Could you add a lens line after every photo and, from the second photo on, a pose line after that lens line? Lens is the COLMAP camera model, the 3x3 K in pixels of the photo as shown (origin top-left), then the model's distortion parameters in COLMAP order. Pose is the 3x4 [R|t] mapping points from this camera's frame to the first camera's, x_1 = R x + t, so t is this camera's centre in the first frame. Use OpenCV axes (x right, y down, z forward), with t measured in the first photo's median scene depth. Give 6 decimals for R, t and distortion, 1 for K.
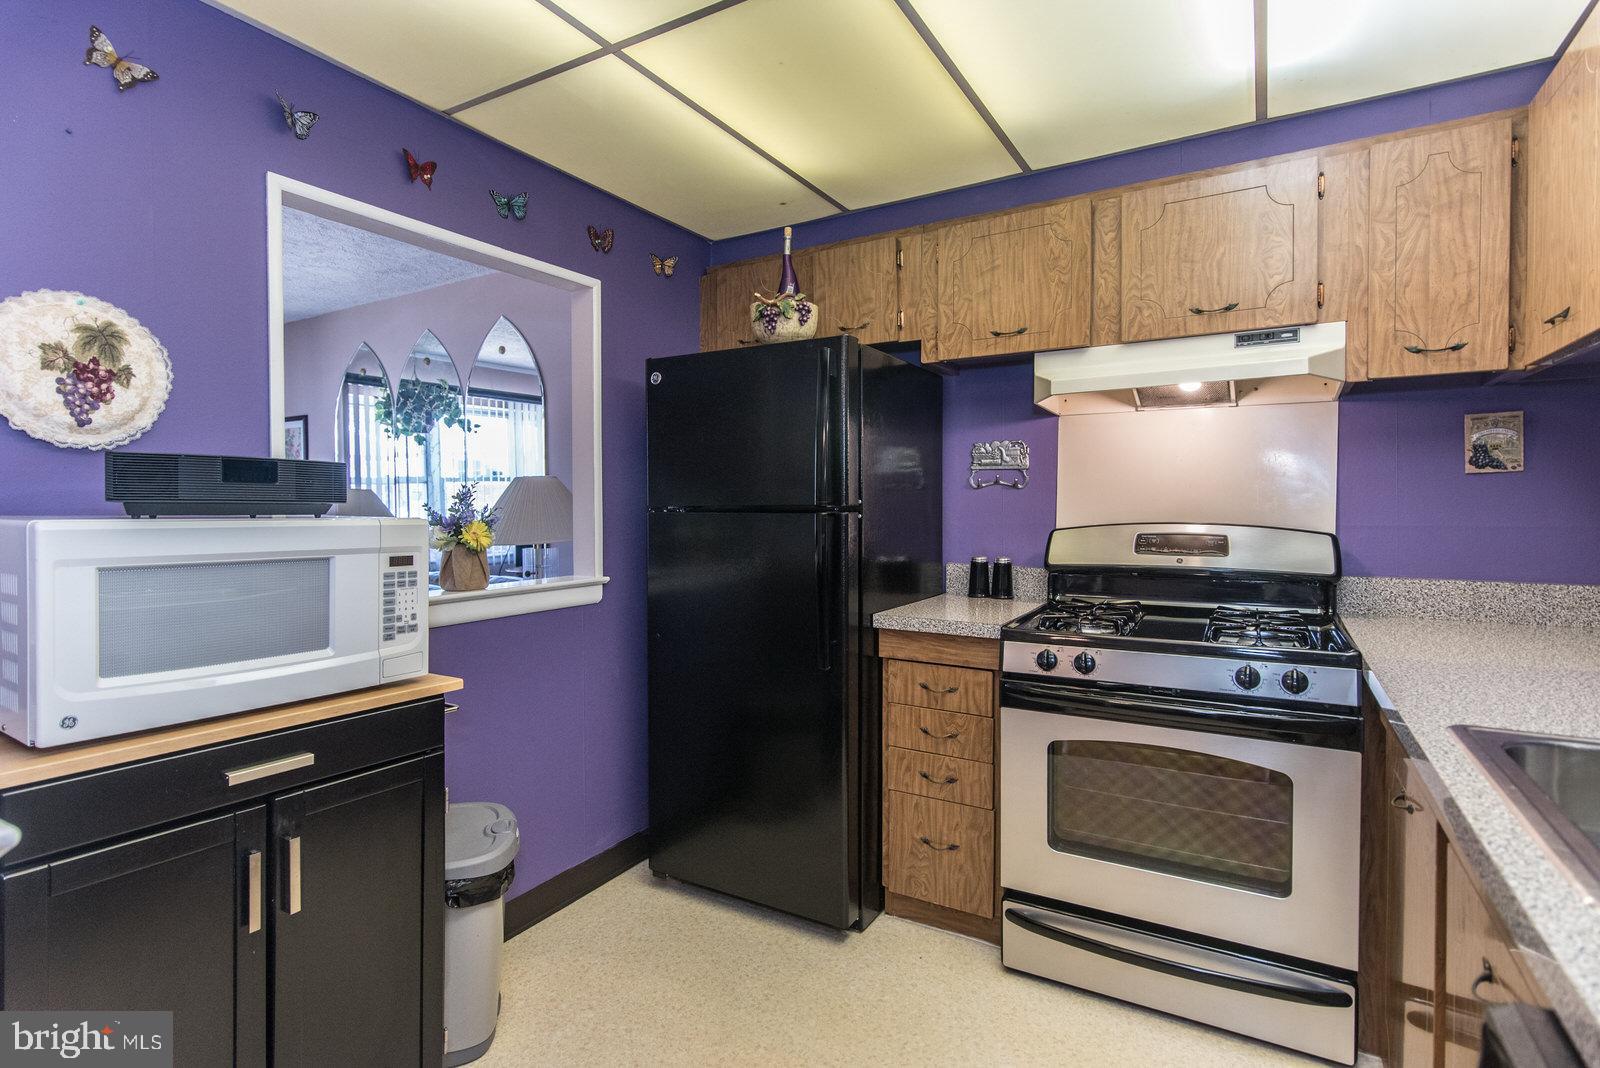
lens RADIAL K [[790.4, 0, 807.0], [0, 790.4, 527.3], [0, 0, 1]] dist [0.002417, 0.000442]
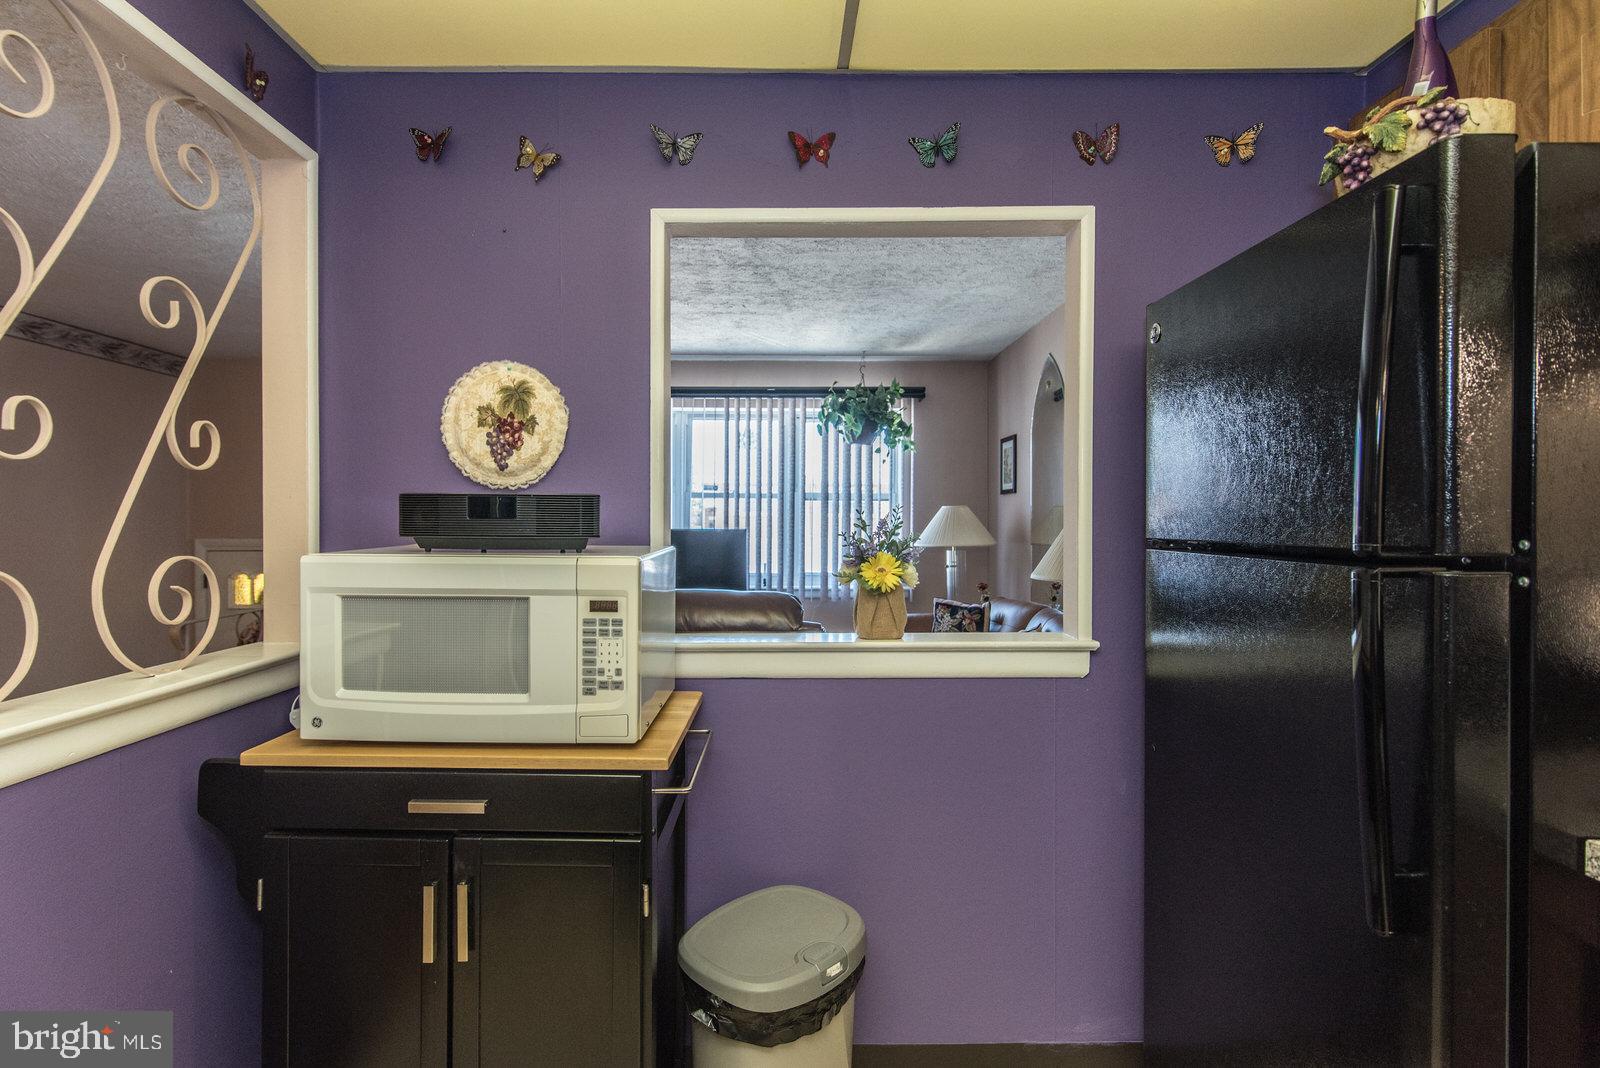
lens RADIAL K [[796.6, 0, 783.7], [0, 796.6, 528.7], [0, 0, 1]] dist [0.003558, 0.000206]
pose [[0.505103, 0.013705, -0.862950, 0.345118], [-0.024035, 0.999709, 0.001808, -0.049489], [0.862724, 0.019828, 0.505286, 0.735235]]
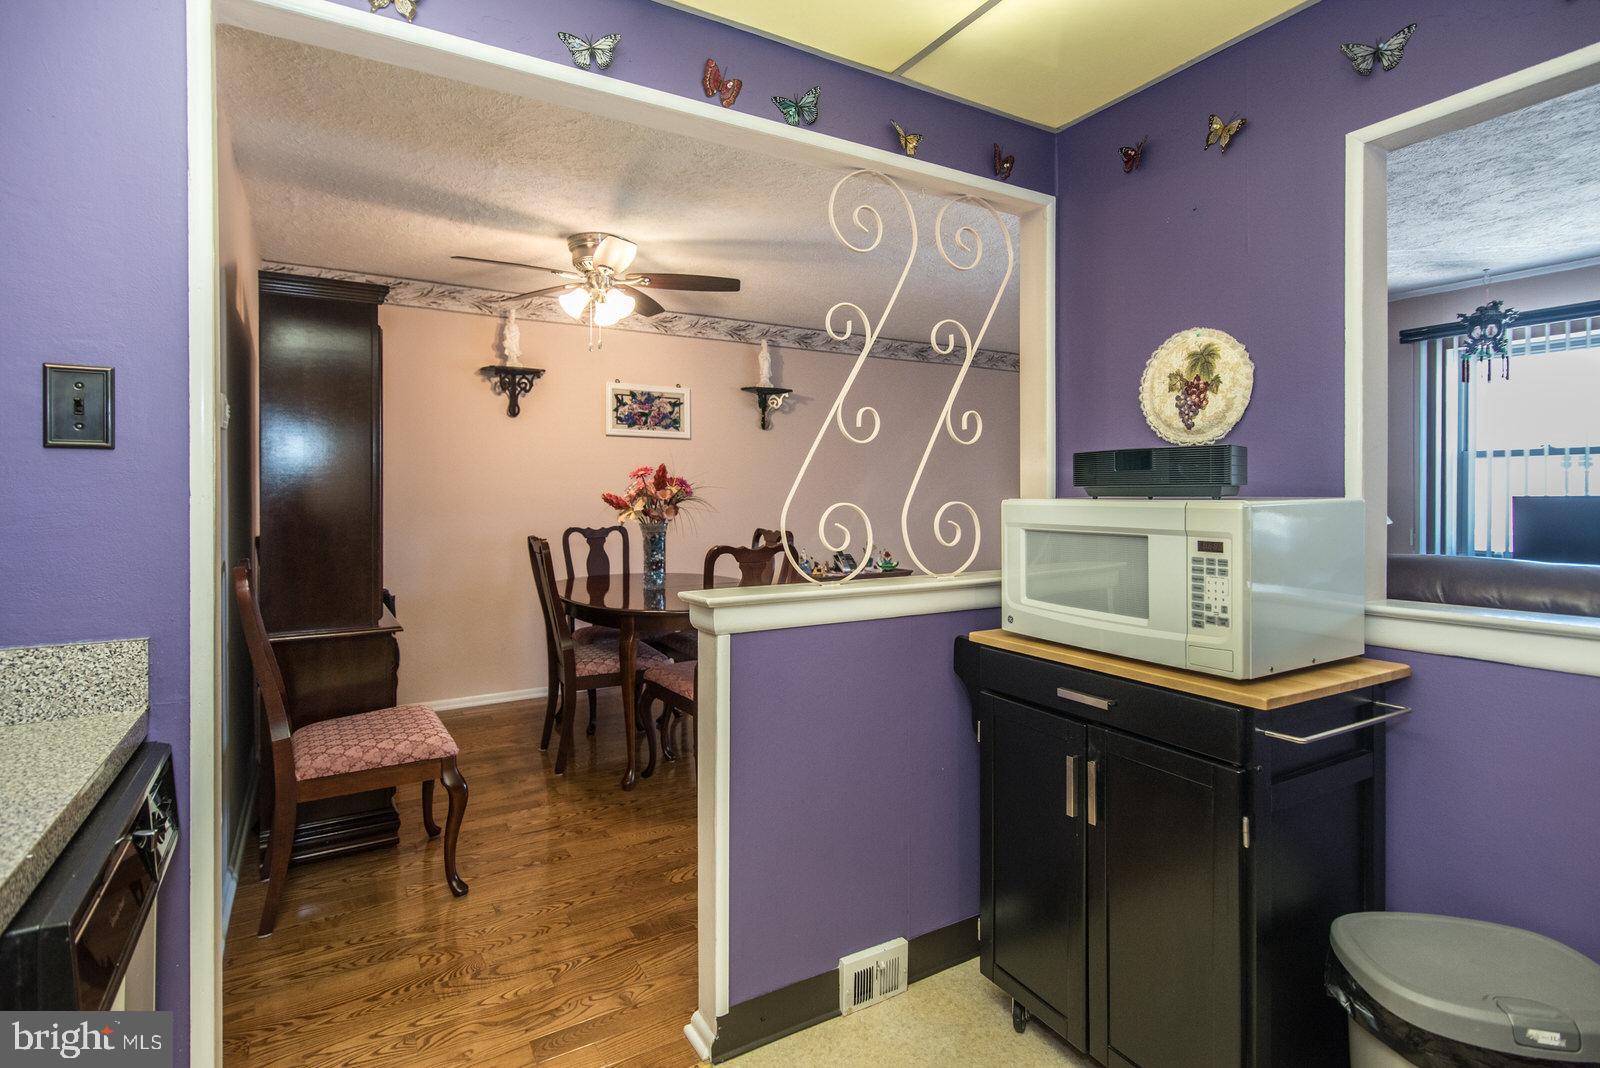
lens RADIAL K [[789.4, 0, 758.7], [0, 789.4, 500.0], [0, 0, 1]] dist [0.002910, 0.000257]
pose [[-0.513226, 0.009092, -0.858205, 0.573342], [-0.015996, 0.999669, 0.020157, -0.023472], [0.858105, 0.024073, -0.512910, 1.031692]]
